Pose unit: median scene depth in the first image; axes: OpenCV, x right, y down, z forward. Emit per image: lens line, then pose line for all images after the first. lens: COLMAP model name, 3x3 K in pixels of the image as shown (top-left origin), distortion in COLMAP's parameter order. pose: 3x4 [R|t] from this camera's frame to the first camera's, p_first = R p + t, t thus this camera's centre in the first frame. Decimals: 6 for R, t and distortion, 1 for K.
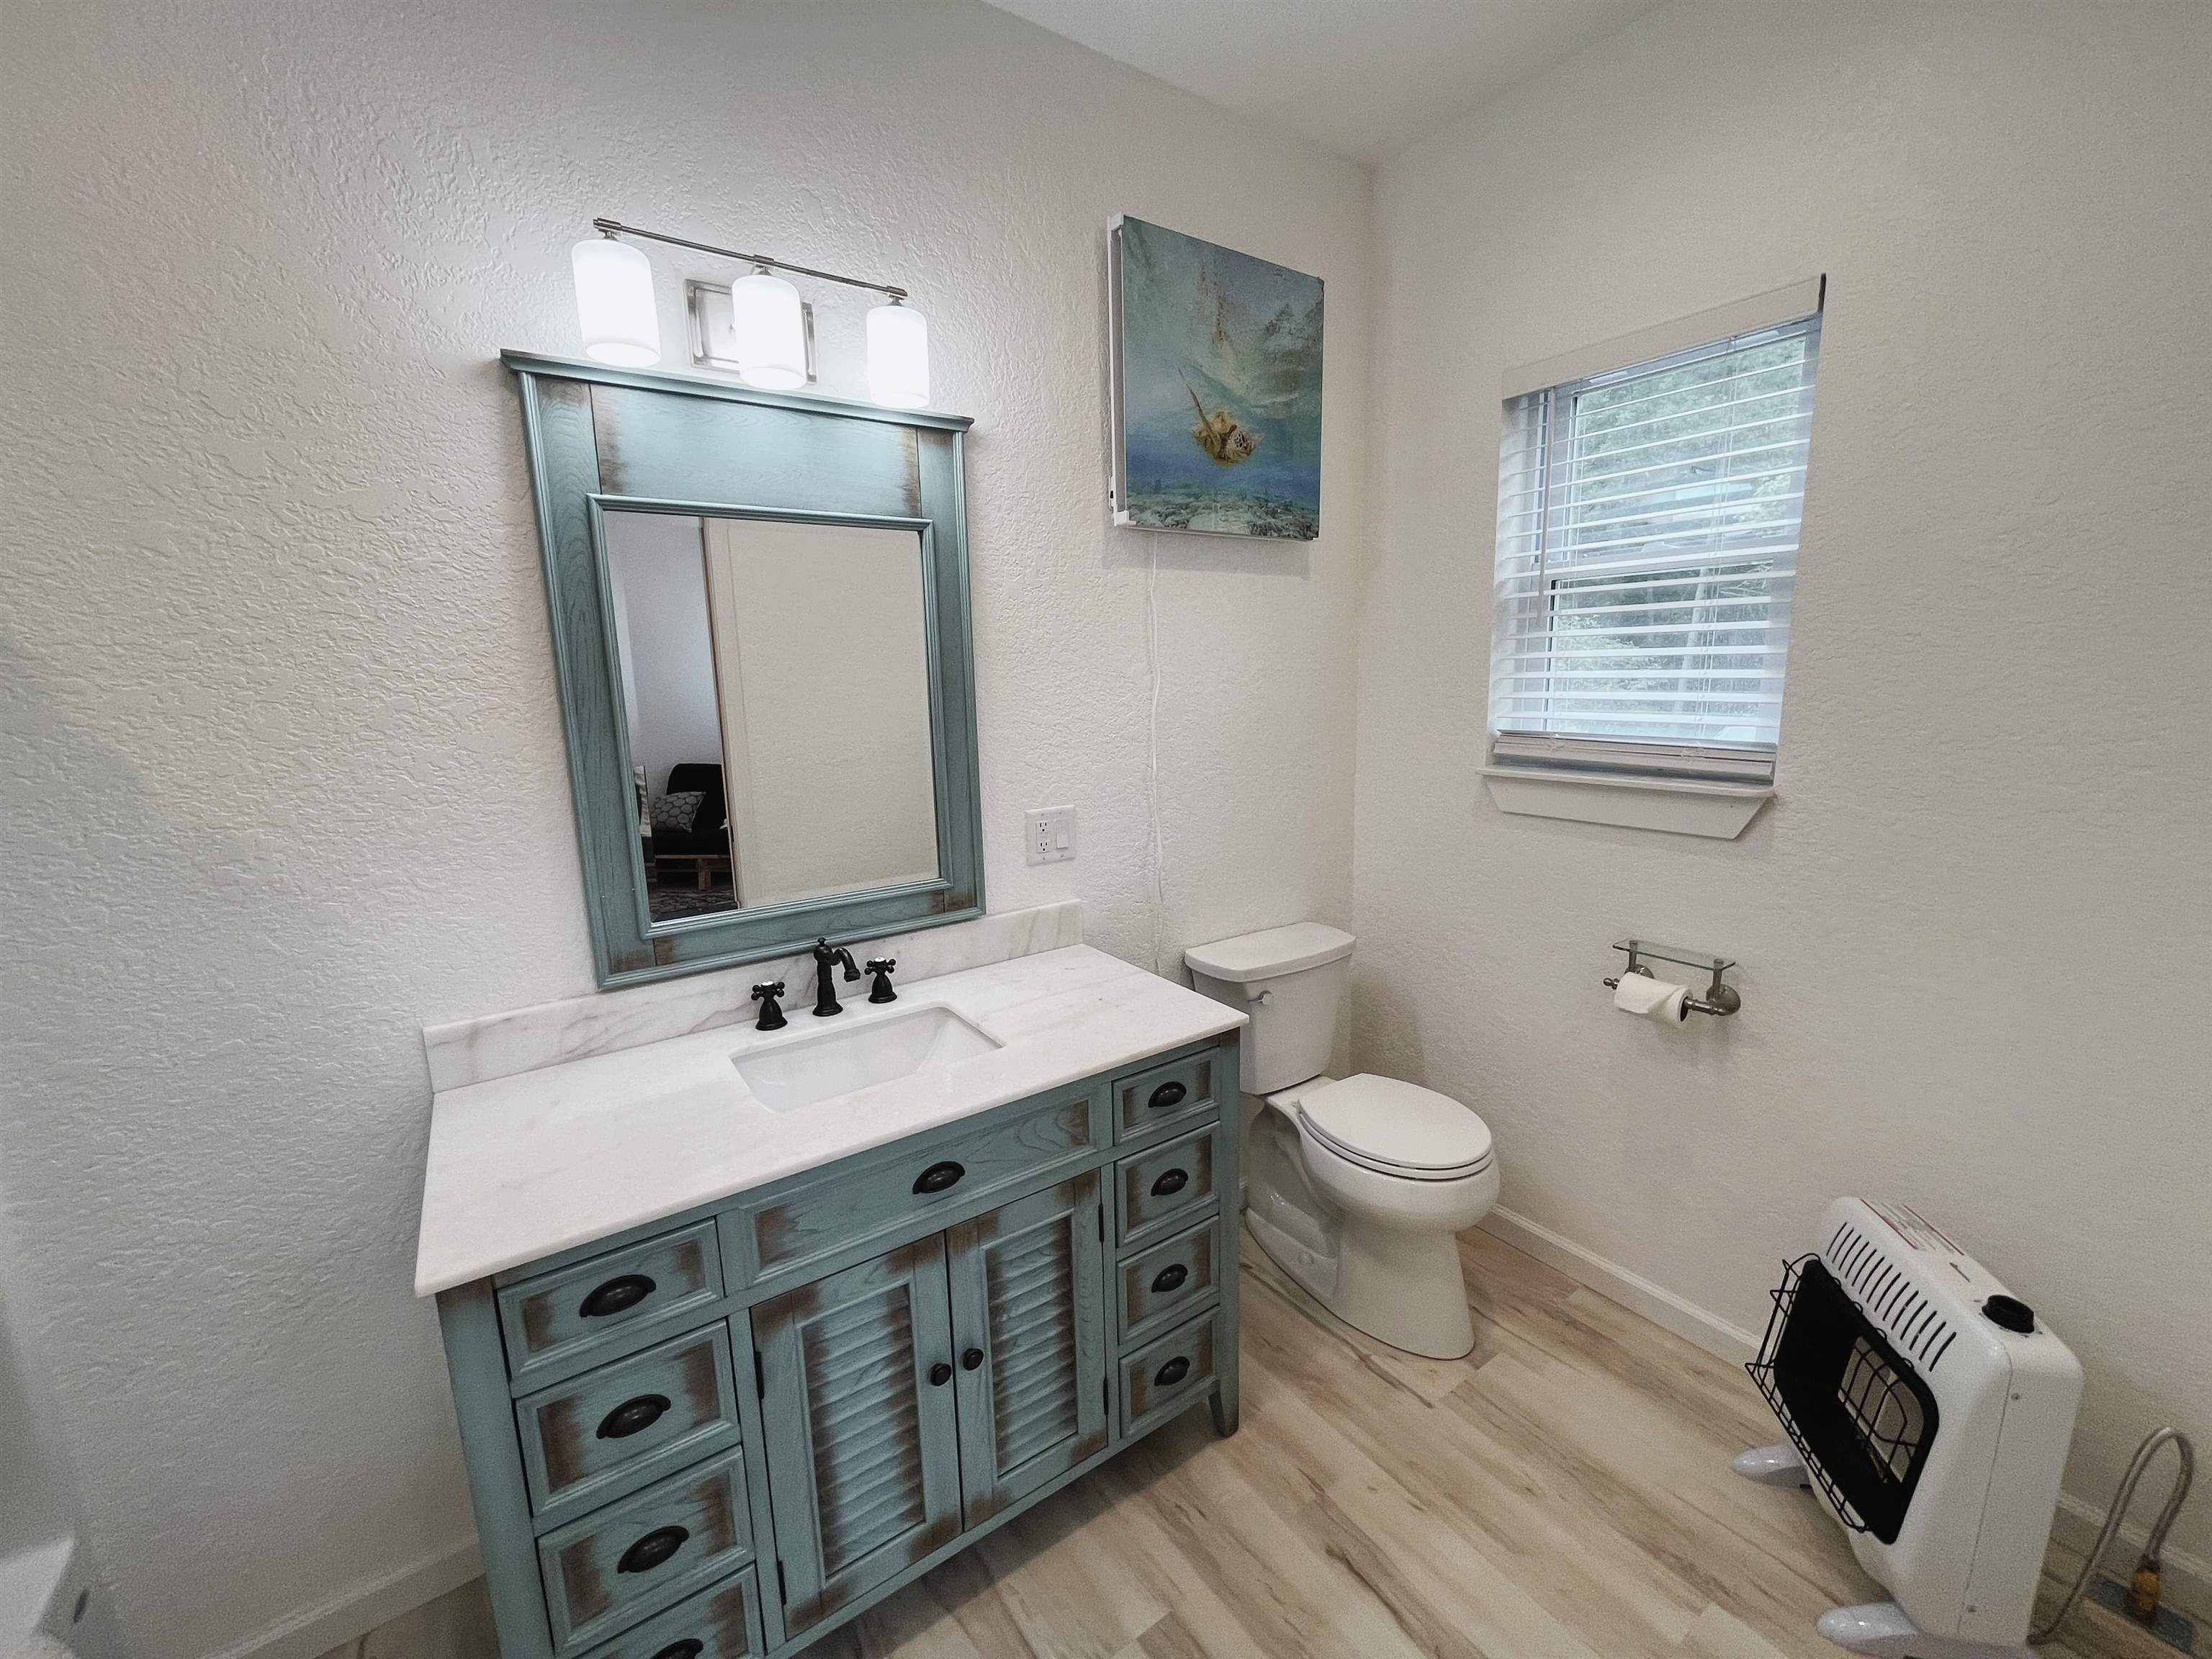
lens RADIAL K [[894.1, 0, 1106.0], [0, 894.1, 829.5], [0, 0, 1]] dist [-0.002034, -0.000553]
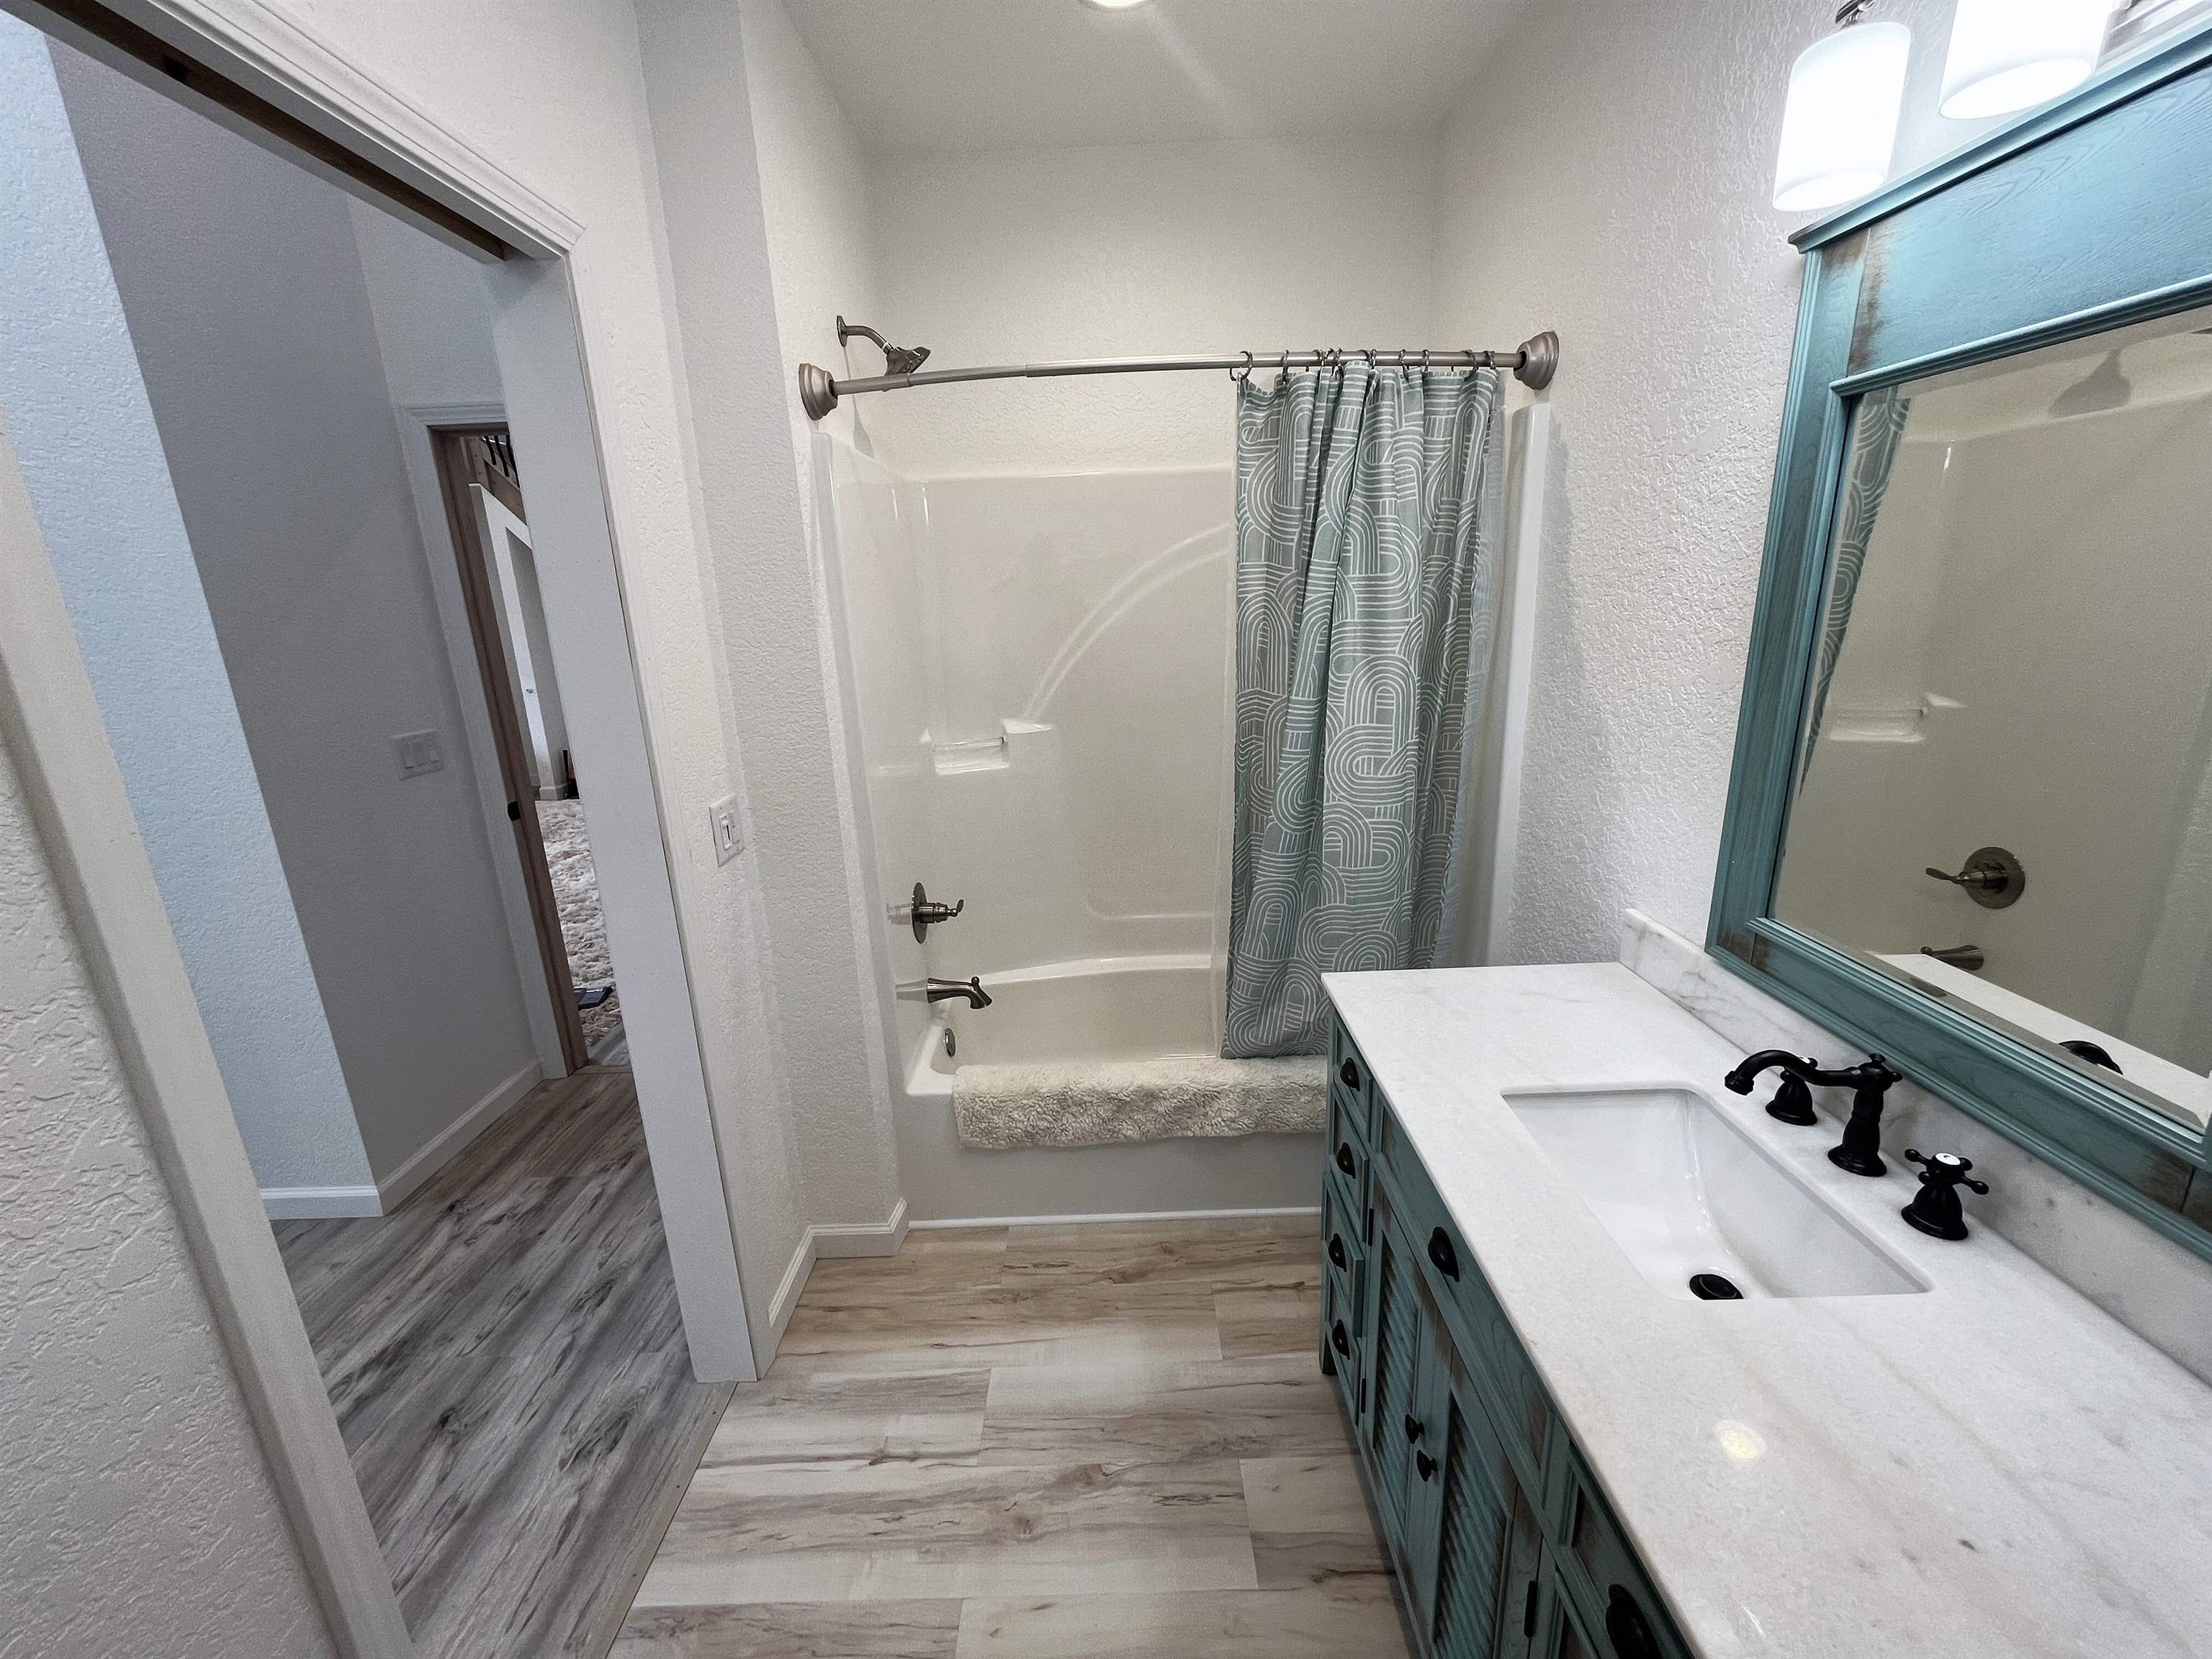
lens RADIAL K [[894.1, 0, 1106.0], [0, 894.1, 829.5], [0, 0, 1]] dist [-0.002034, -0.000553]
pose [[-0.568642, 0.257644, -0.781195, 0.507271], [-0.094801, 0.922829, 0.373363, -0.240277], [0.817104, 0.286368, -0.500335, 0.972798]]
